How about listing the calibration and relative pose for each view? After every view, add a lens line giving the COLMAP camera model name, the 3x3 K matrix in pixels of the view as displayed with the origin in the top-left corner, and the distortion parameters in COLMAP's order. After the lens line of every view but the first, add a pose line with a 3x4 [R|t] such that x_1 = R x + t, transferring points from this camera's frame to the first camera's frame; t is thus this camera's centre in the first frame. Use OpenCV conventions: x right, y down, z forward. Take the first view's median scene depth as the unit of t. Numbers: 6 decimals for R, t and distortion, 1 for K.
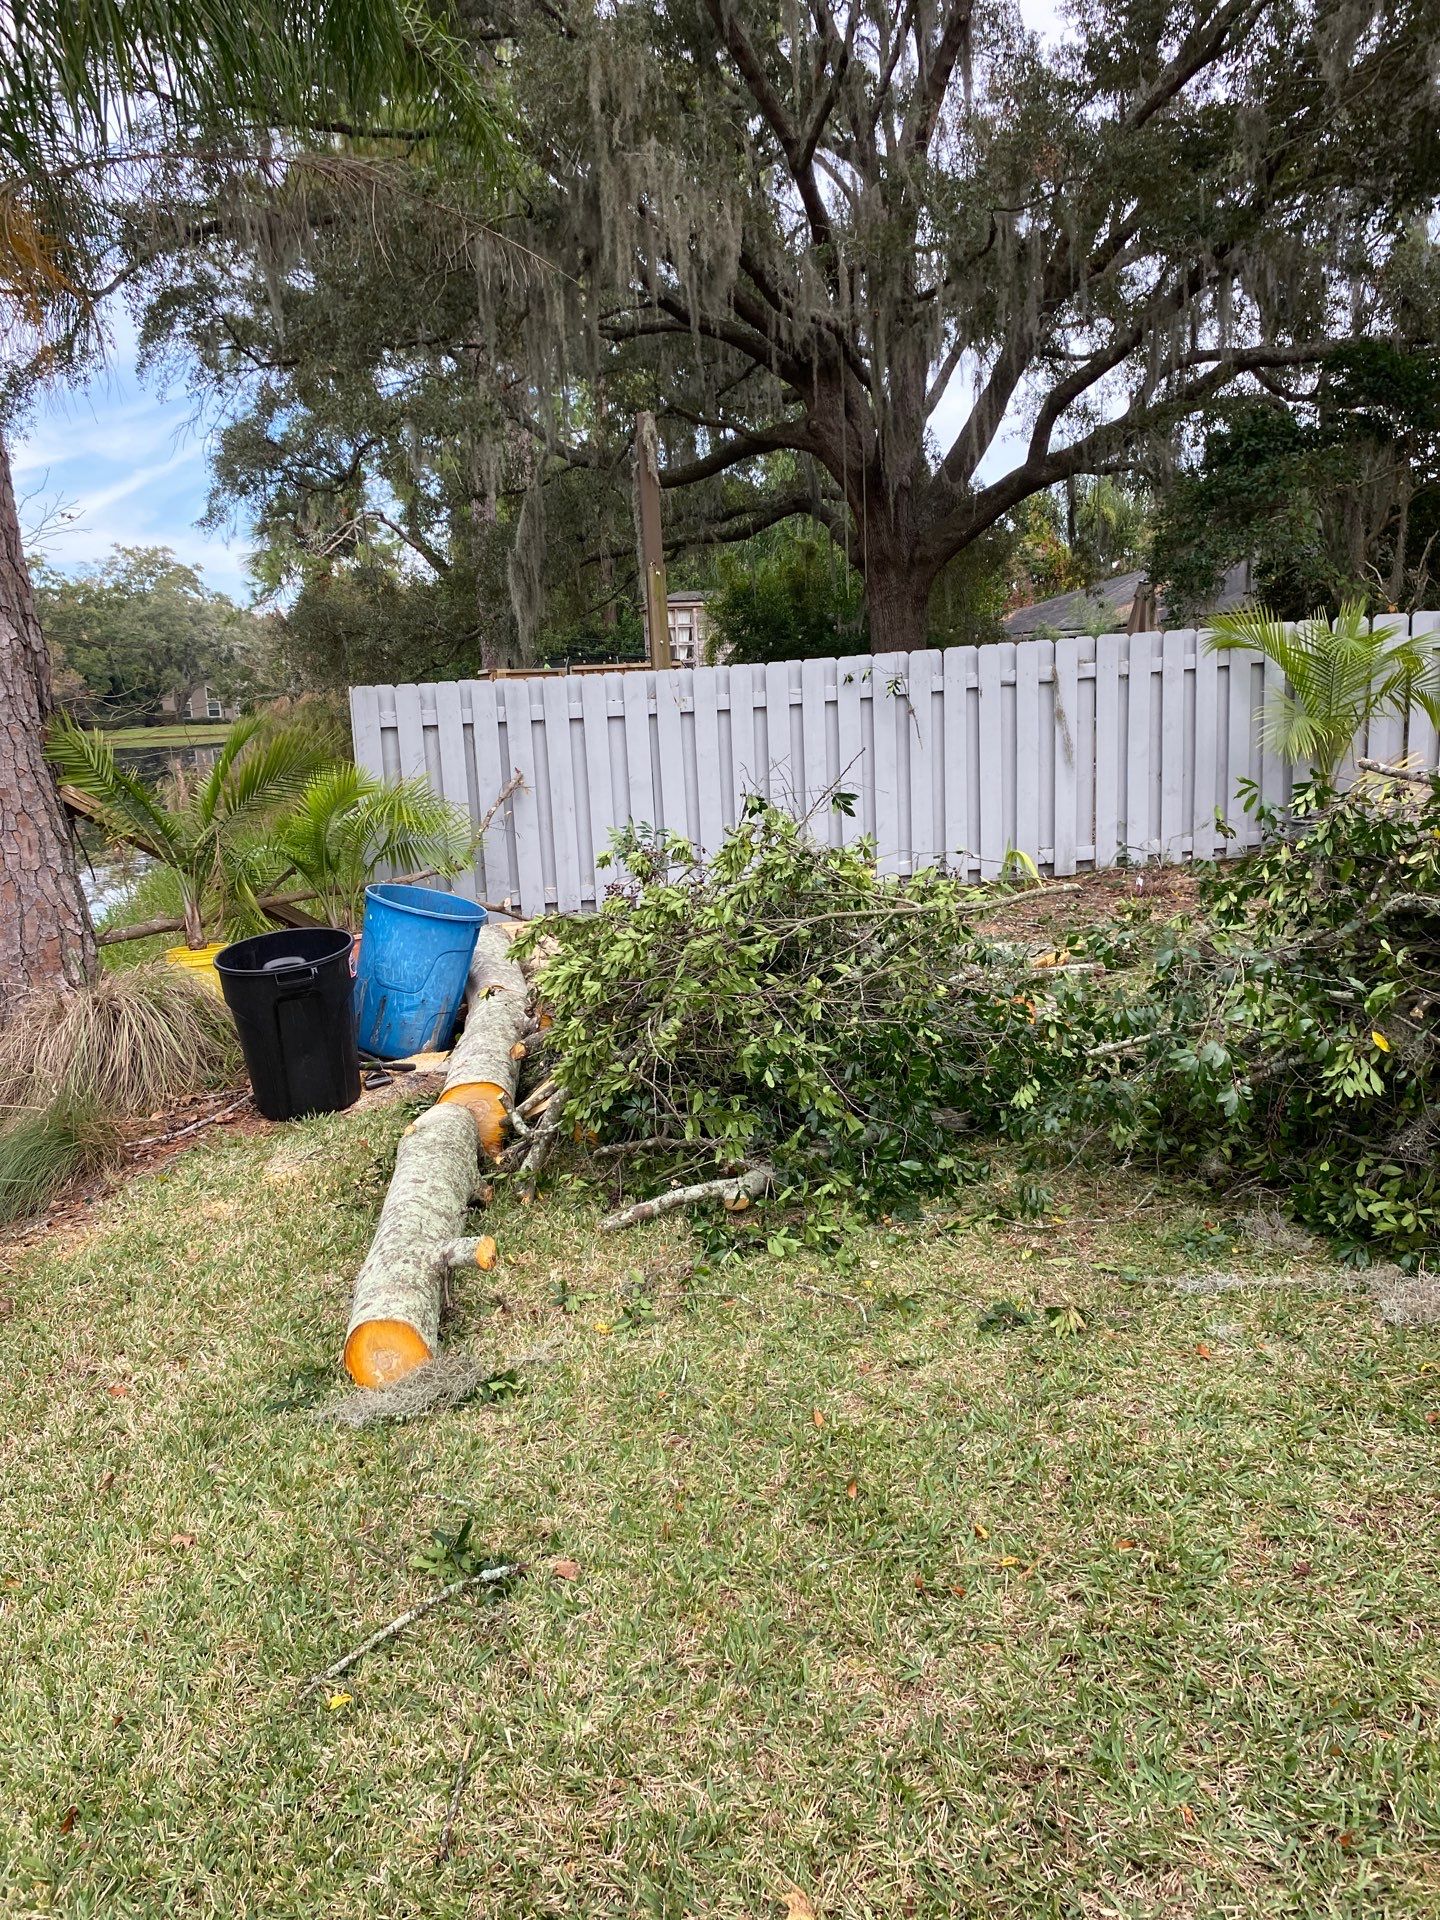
lens RADIAL K [[1492.0, 0, 715.3], [0, 1492.0, 957.1], [0, 0, 1]] dist [0.023613, -0.015823]
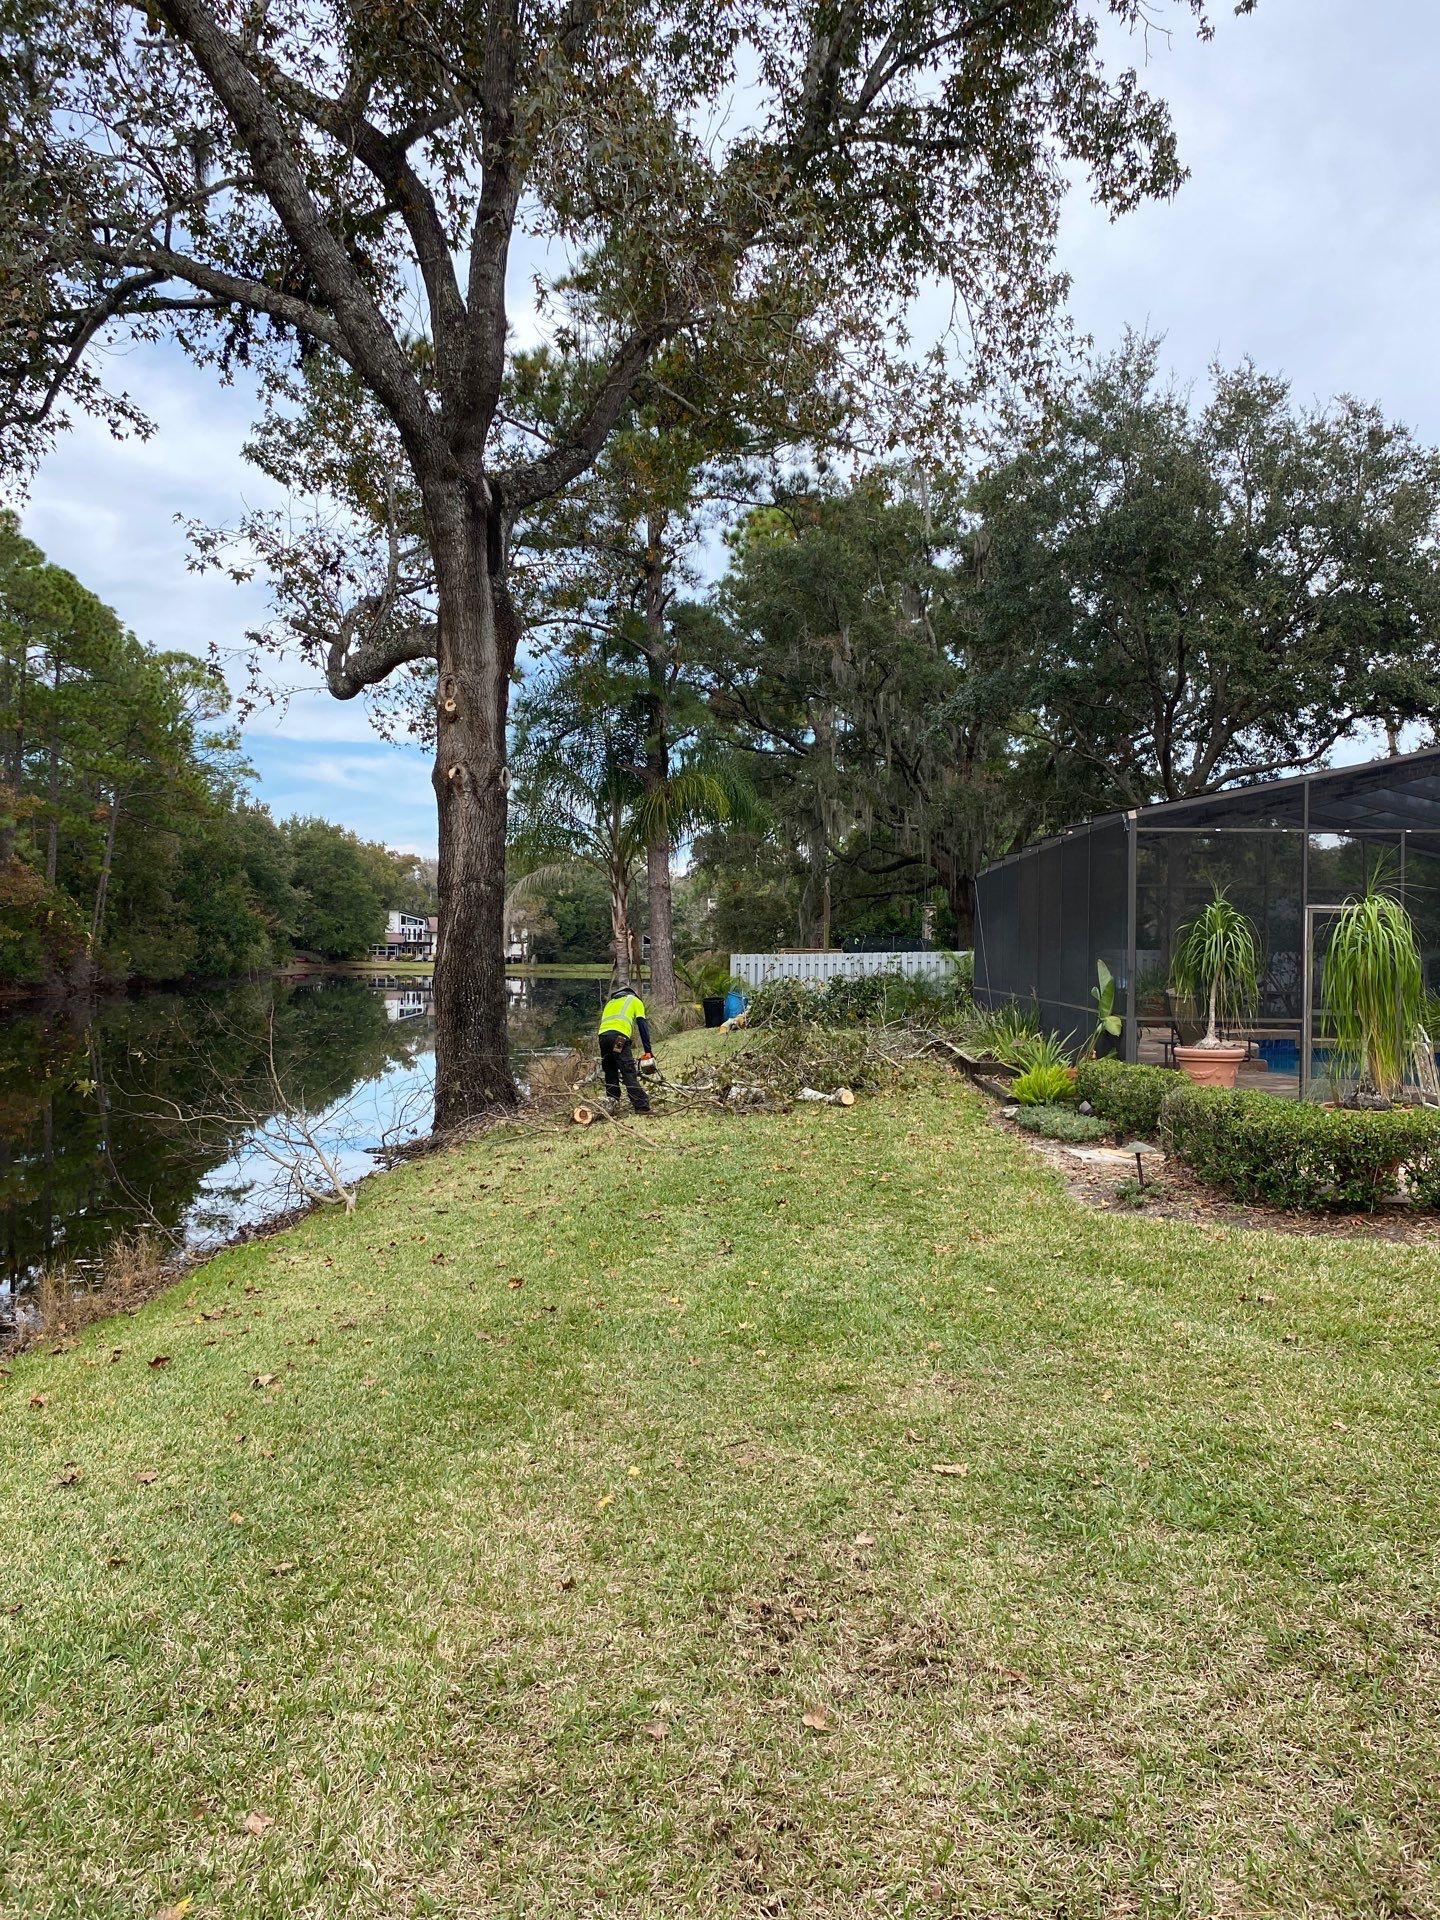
lens RADIAL K [[1492.0, 0, 715.3], [0, 1492.0, 957.1], [0, 0, 1]] dist [0.023613, -0.015823]
pose [[0.963523, 0.061262, -0.260518, 0.322500], [-0.105174, 0.981804, -0.158110, 0.198886], [0.246092, 0.179742, 0.952435, -1.203466]]
